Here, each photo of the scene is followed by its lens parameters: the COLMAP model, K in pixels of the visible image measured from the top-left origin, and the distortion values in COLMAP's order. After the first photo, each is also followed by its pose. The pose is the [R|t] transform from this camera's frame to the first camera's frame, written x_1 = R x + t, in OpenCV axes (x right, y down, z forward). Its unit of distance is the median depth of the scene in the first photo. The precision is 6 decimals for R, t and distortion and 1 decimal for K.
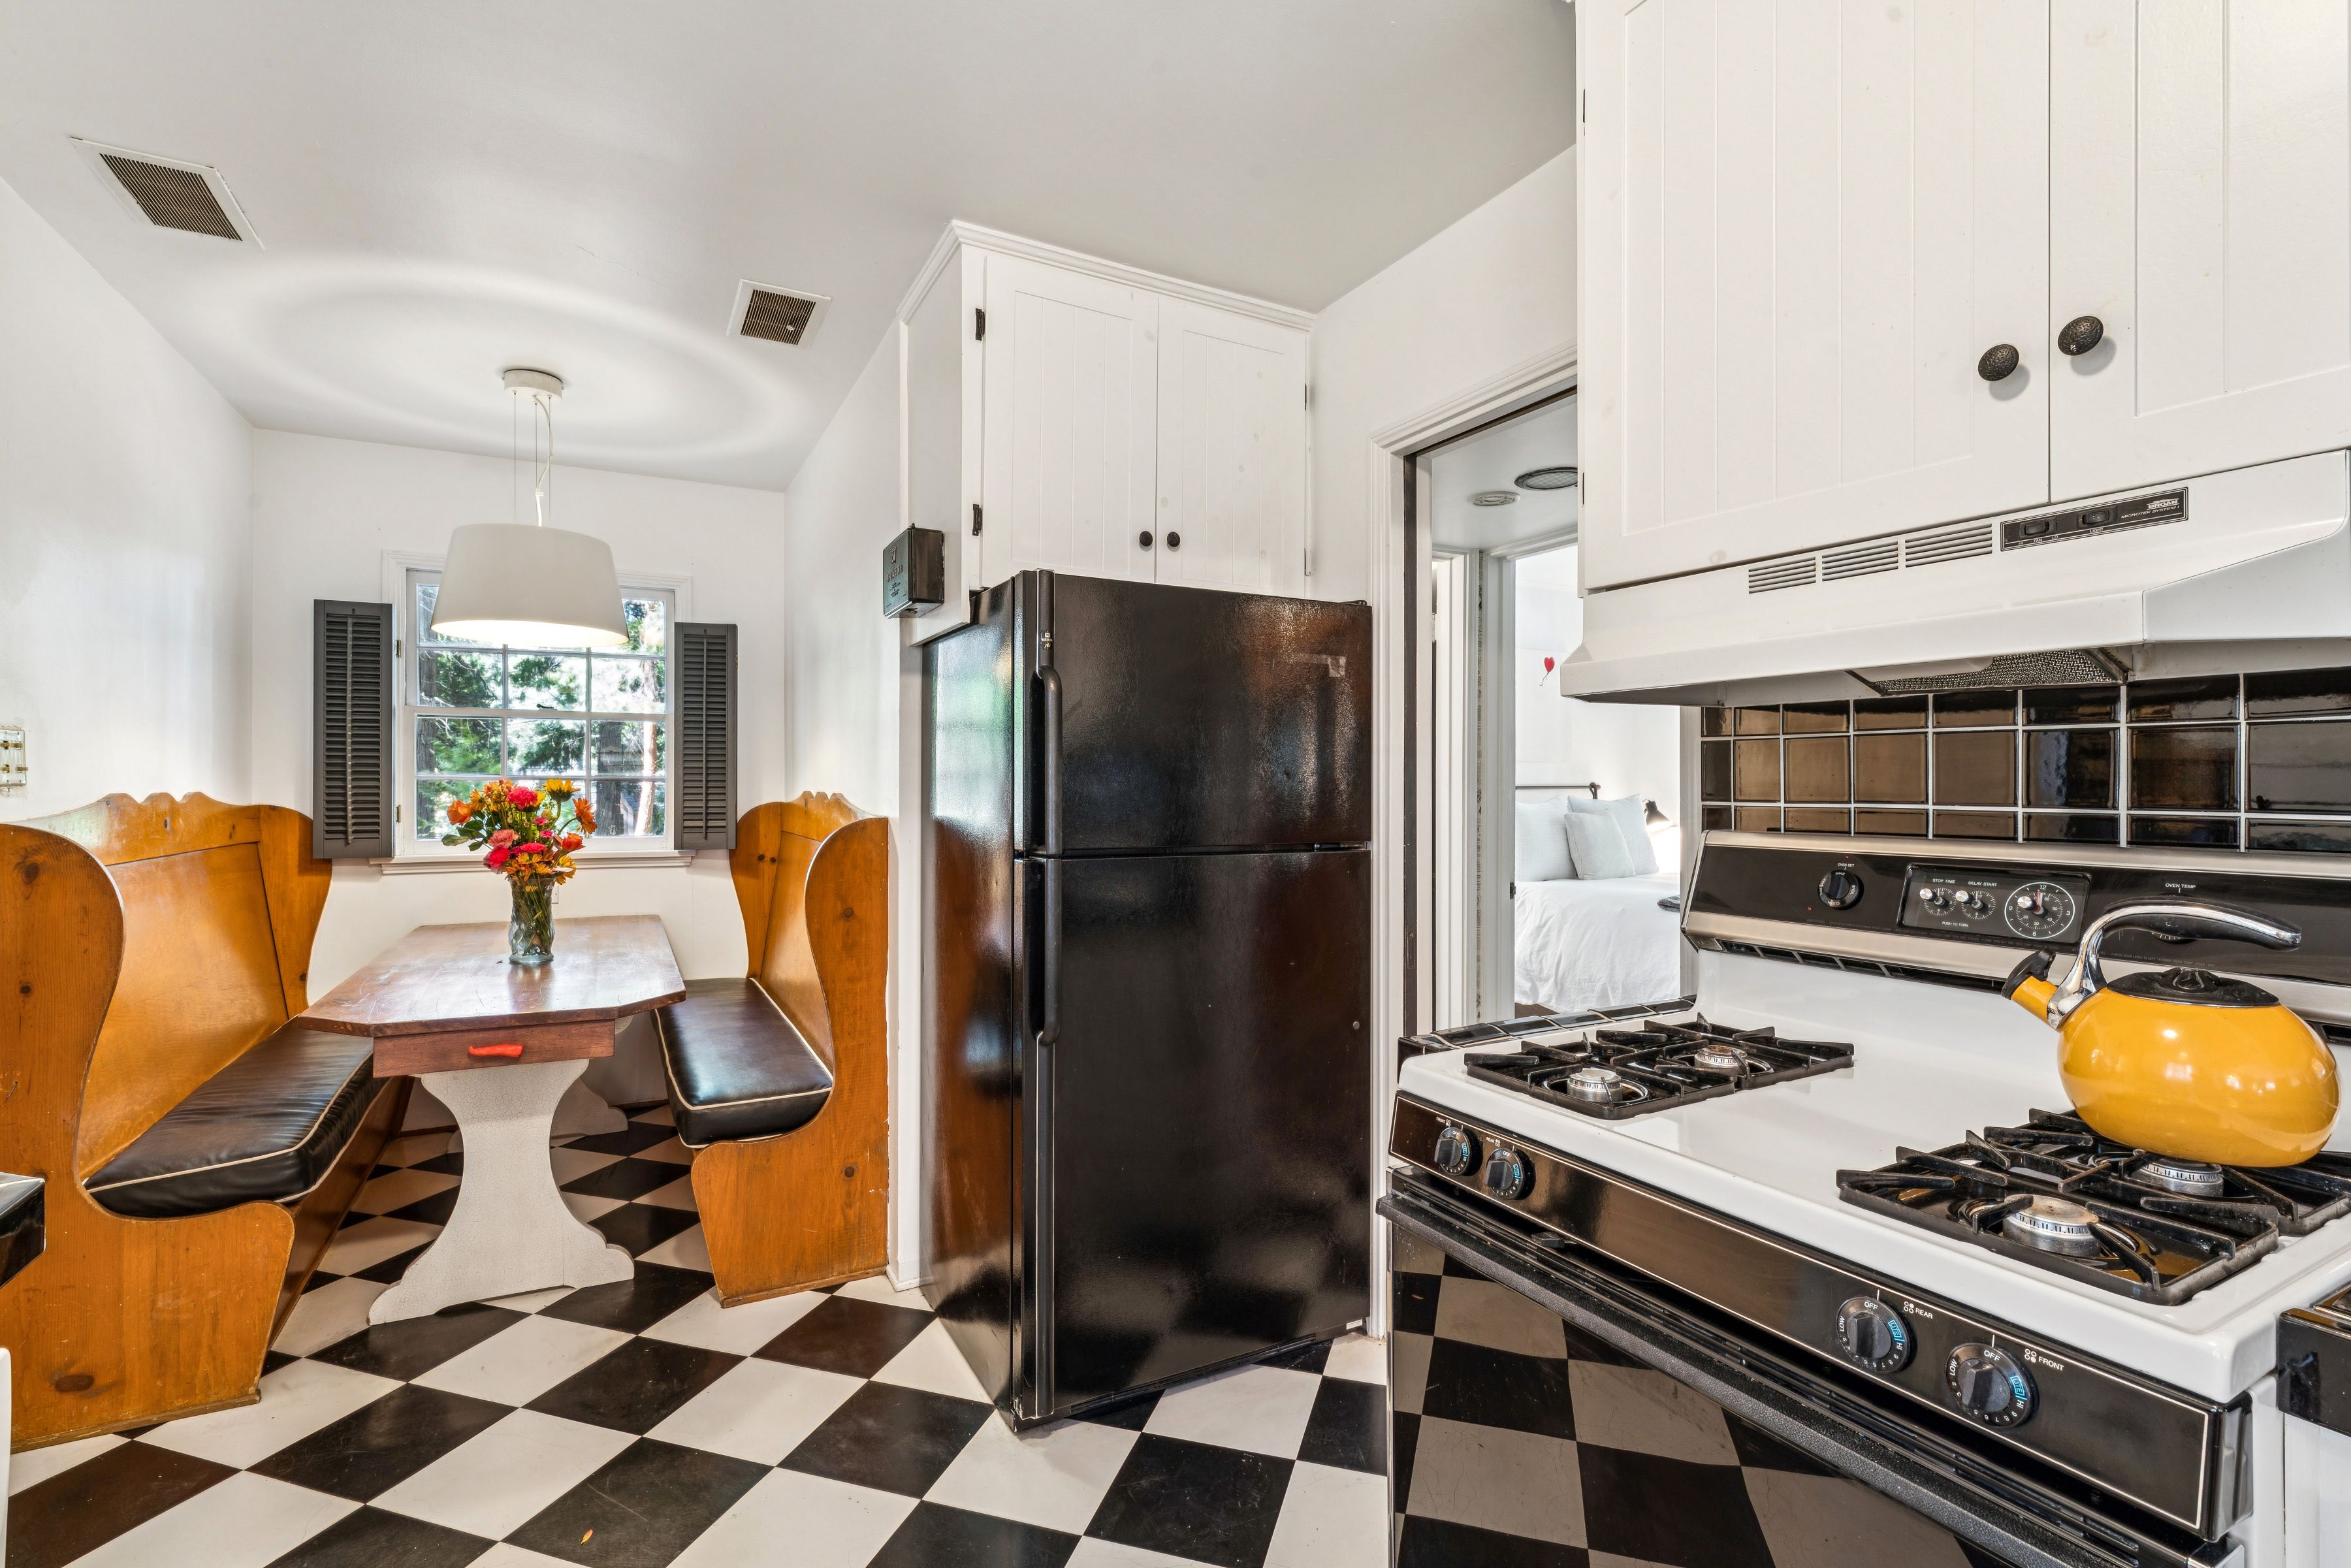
lens RADIAL K [[1063.6, 0, 1175.5], [0, 1063.6, 784.0], [0, 0, 1]] dist [-0.001081, 0.001126]
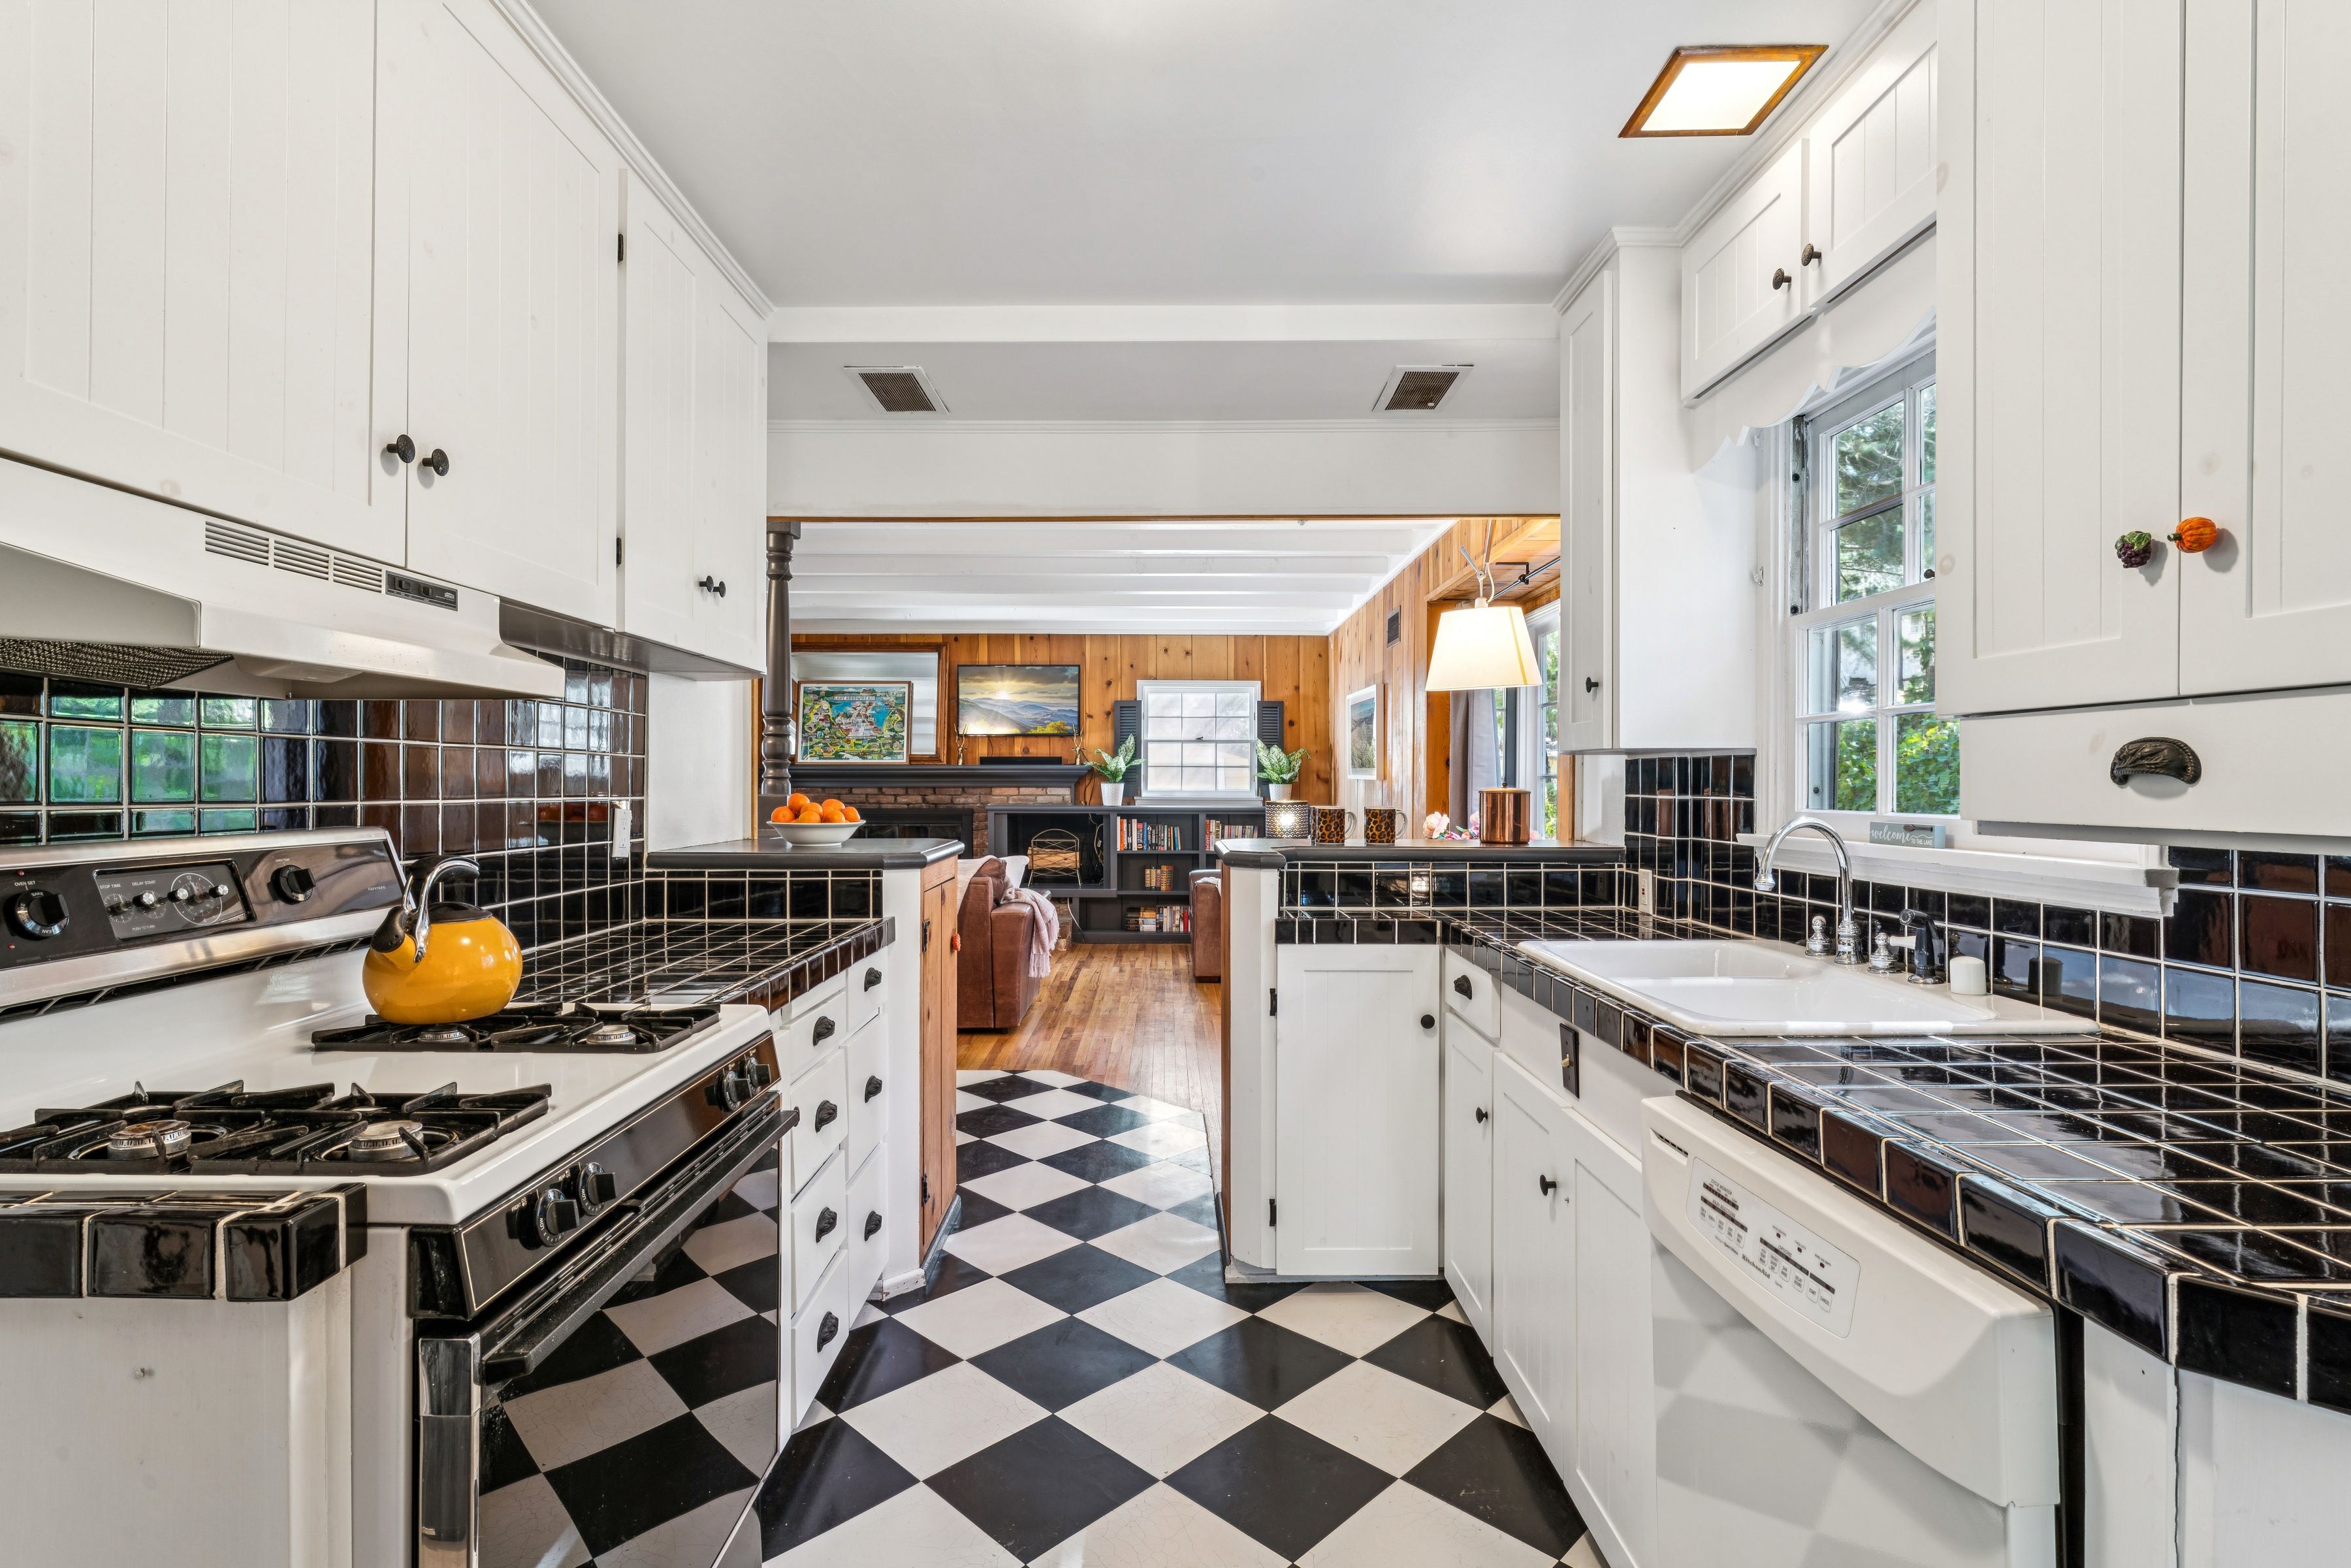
lens RADIAL K [[1158.4, 0, 1175.5], [0, 1158.4, 784.0], [0, 0, 1]] dist [0.000445, -0.000013]
pose [[-0.880713, -0.002358, 0.473645, -0.174997], [-0.002862, 0.999996, -0.000345, 0.000435], [-0.473642, -0.001660, -0.880716, 0.454188]]
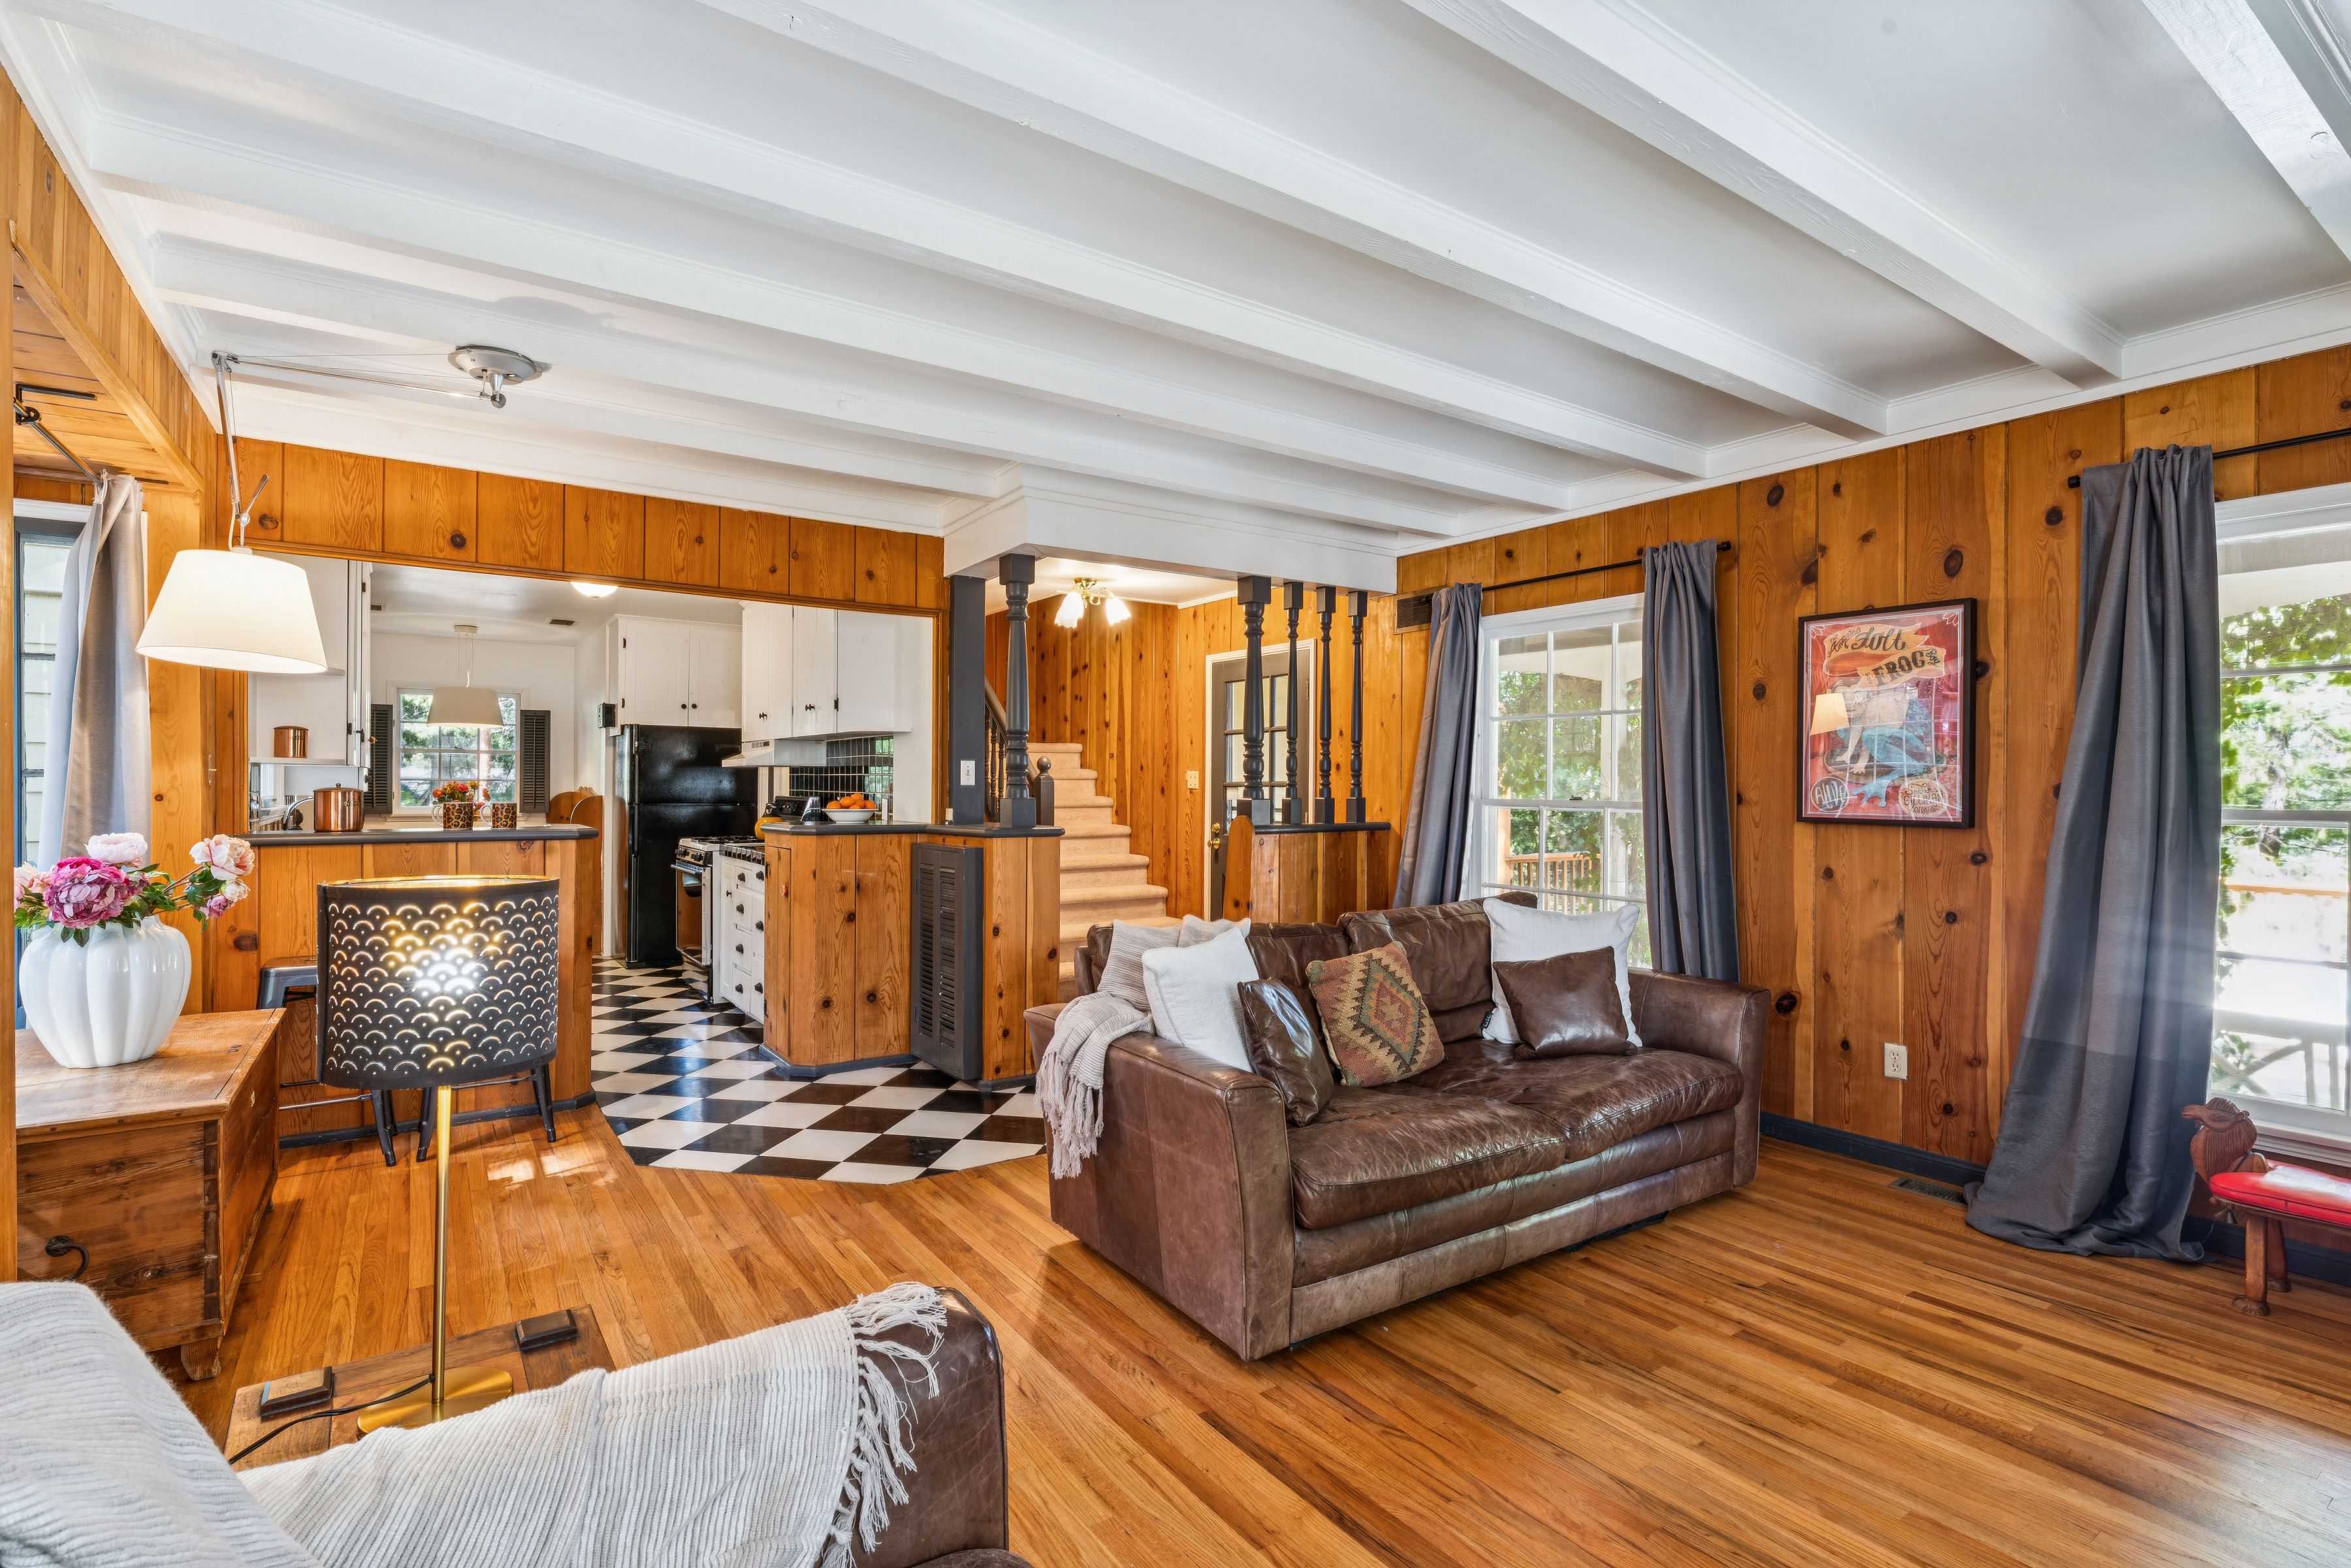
lens RADIAL K [[1104.7, 0, 1168.9], [0, 1104.7, 776.6], [0, 0, 1]] dist [-0.005804, -0.000366]
pose [[0.994763, 0.007311, 0.101946, 0.951138], [-0.006515, 0.999946, -0.008136, -0.006266], [-0.102000, 0.007429, 0.994757, -2.115879]]
